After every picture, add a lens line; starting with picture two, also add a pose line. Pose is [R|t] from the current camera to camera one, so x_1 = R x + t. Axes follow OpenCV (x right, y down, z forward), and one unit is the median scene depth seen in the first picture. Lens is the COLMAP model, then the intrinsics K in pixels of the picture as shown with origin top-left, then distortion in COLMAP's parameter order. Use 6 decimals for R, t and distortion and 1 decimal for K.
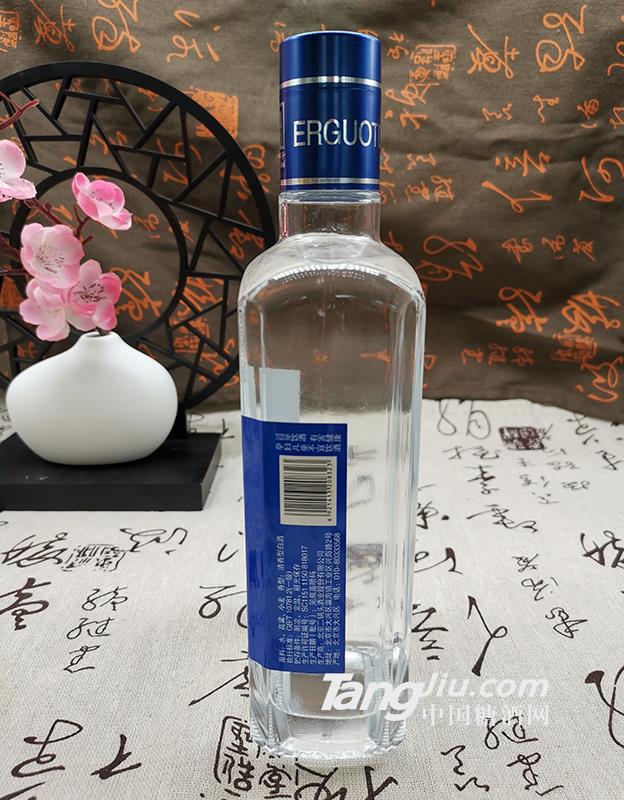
lens RADIAL K [[671.2, 0, 301.2], [0, 671.2, 383.8], [0, 0, 1]] dist [0.026248, -0.009085]
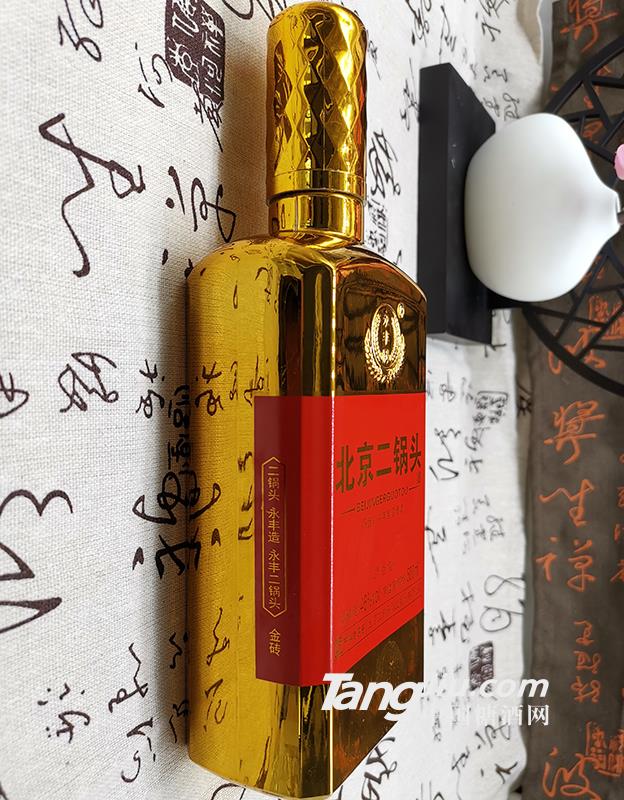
lens RADIAL K [[671.2, 0, 325.2], [0, 671.2, 395.5], [0, 0, 1]] dist [0.026248, -0.009085]
pose [[-0.011581, 0.999927, 0.003521, -0.062712], [-0.966174, -0.012098, 0.257608, 0.070721], [0.257632, -0.000418, 0.966243, 0.055224]]
